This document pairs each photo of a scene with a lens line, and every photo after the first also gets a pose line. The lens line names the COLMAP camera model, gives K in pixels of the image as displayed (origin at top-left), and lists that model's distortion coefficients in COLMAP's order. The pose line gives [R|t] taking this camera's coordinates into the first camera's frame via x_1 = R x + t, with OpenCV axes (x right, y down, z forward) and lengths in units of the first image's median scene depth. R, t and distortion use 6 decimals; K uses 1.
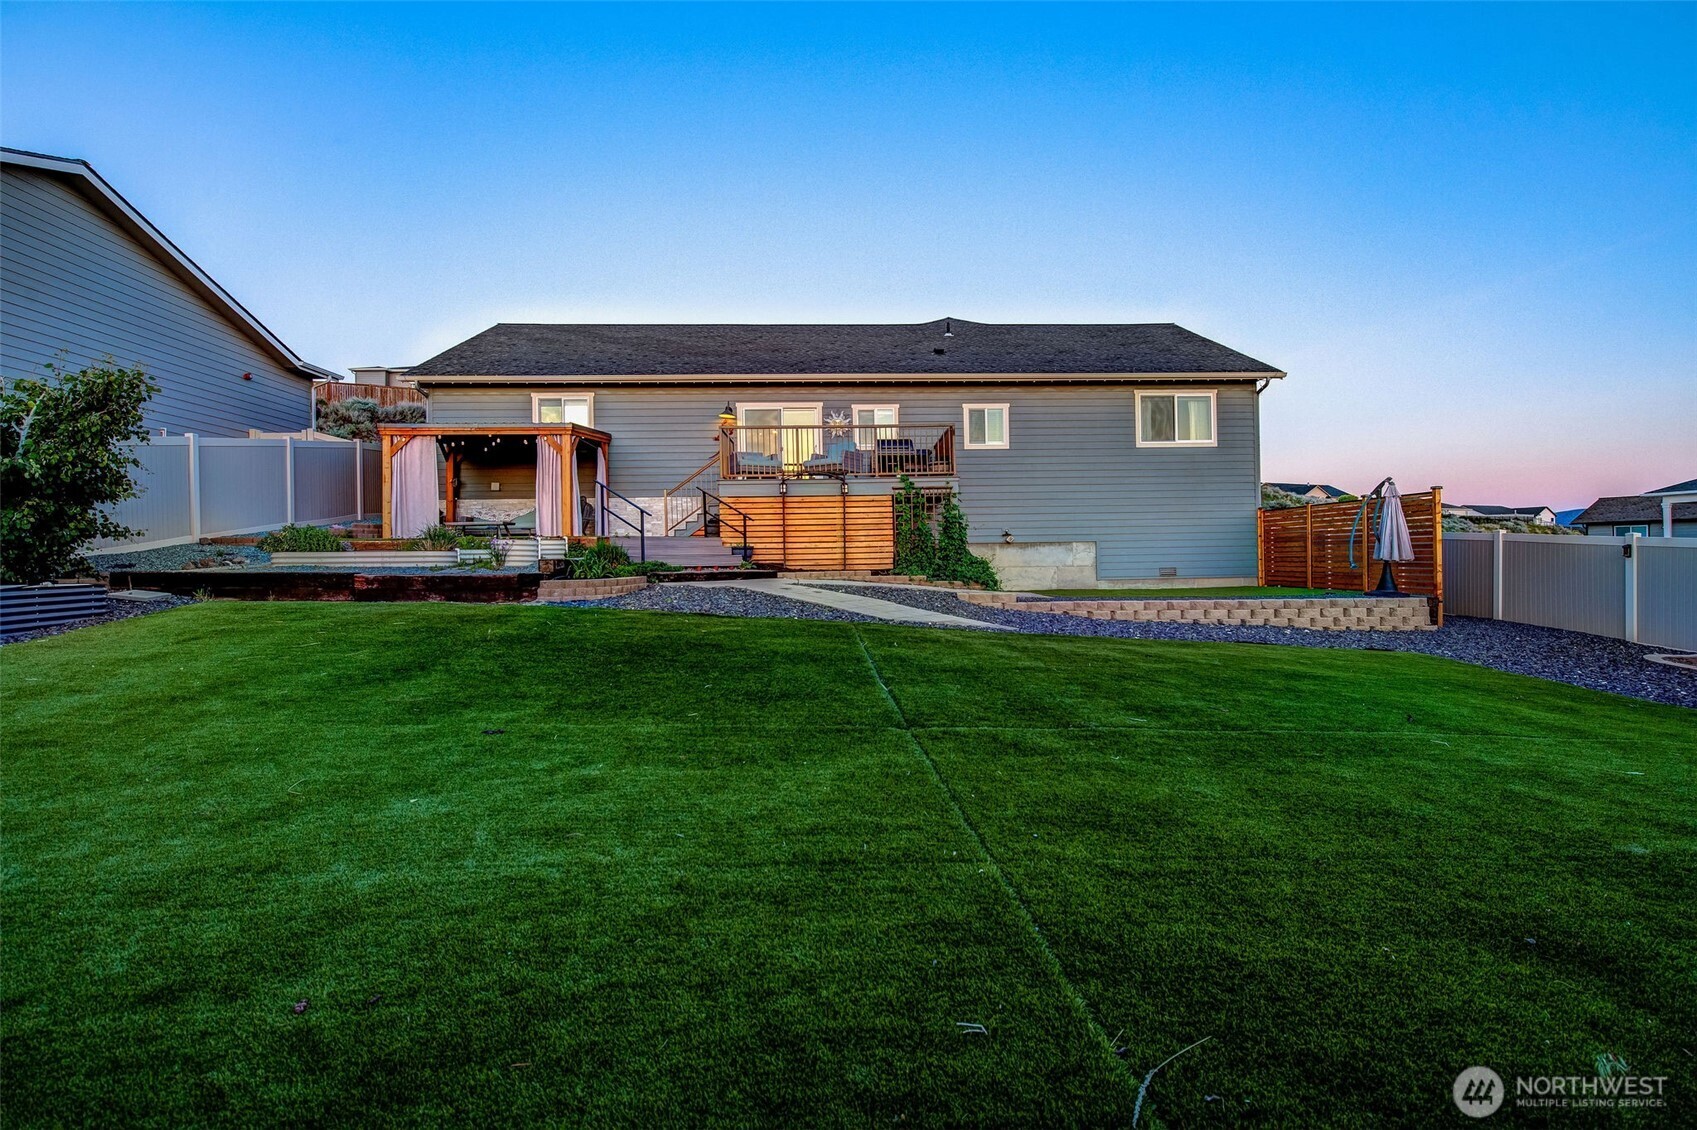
lens RADIAL K [[833.0, 0, 845.5], [0, 833.0, 555.8], [0, 0, 1]] dist [-0.010196, -0.000018]
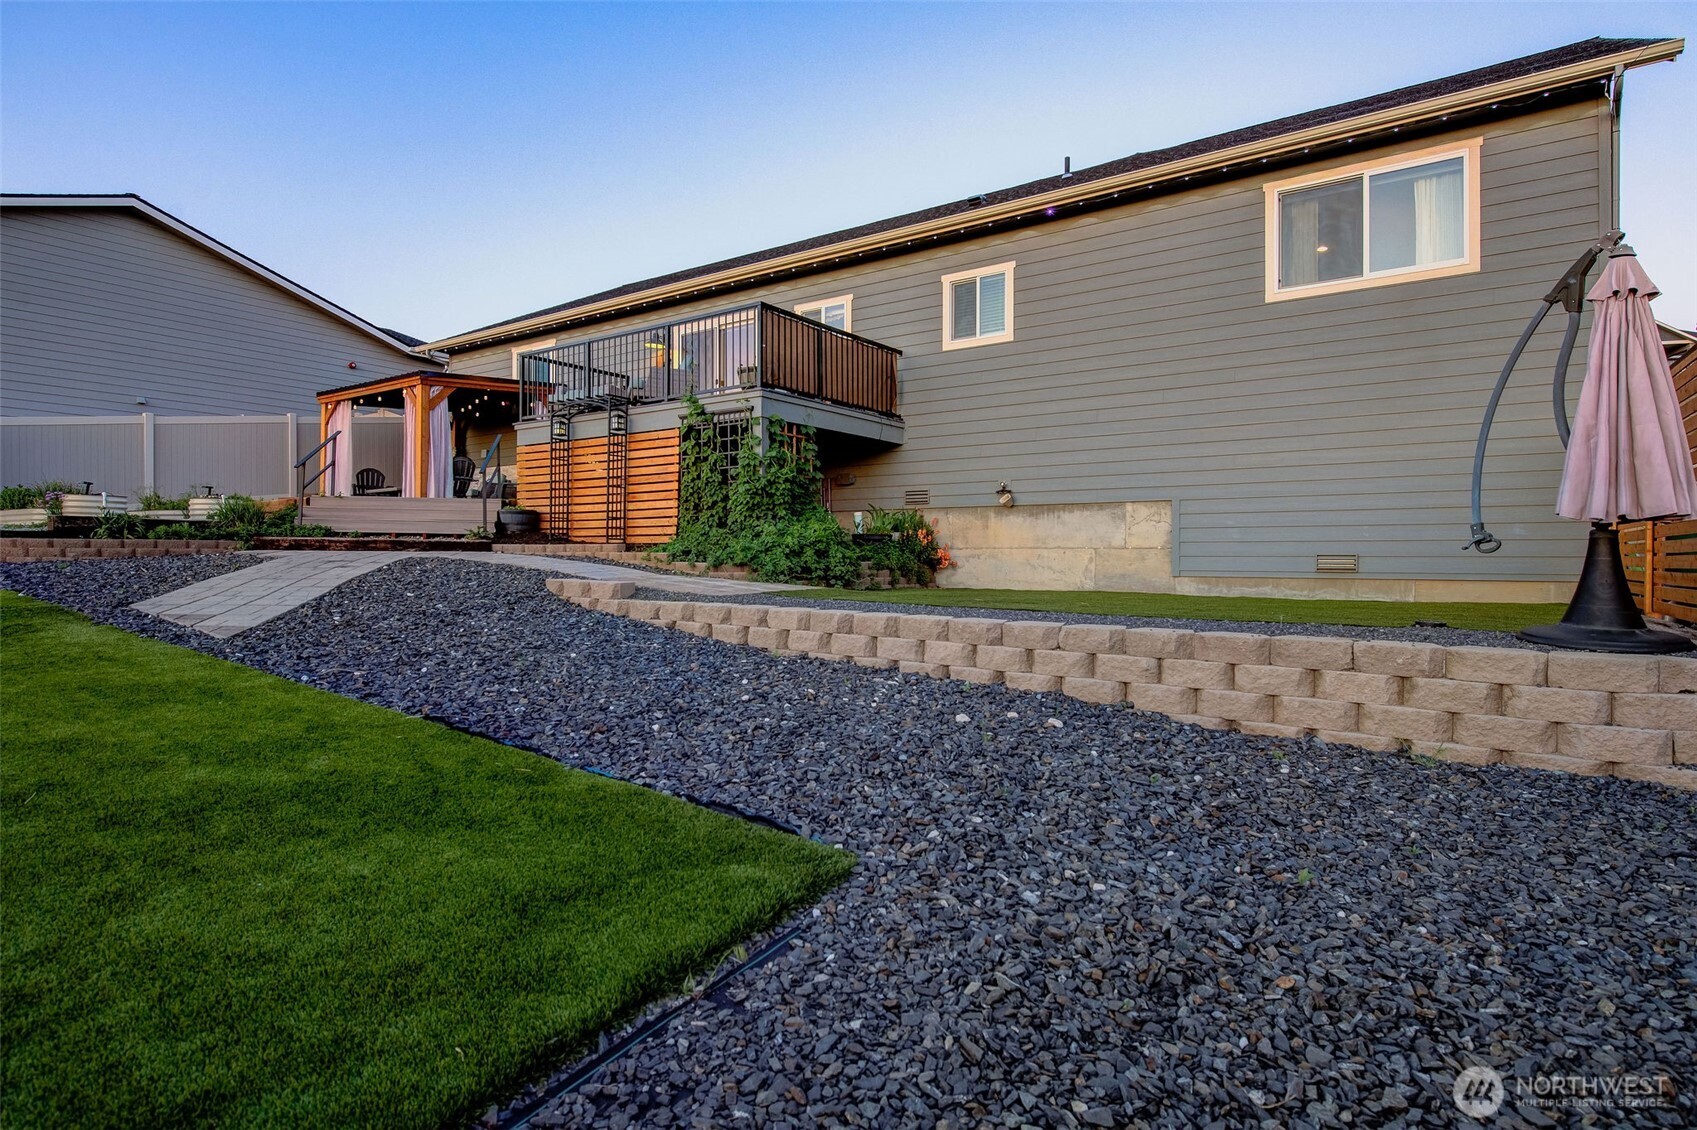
lens RADIAL K [[890.3, 0, 844.0], [0, 890.3, 564.2], [0, 0, 1]] dist [-0.008674, -0.000164]
pose [[0.776357, 0.023787, -0.629844, 0.513894], [-0.013940, 0.999691, 0.020573, 0.014115], [0.630139, -0.007192, 0.776449, 0.472515]]
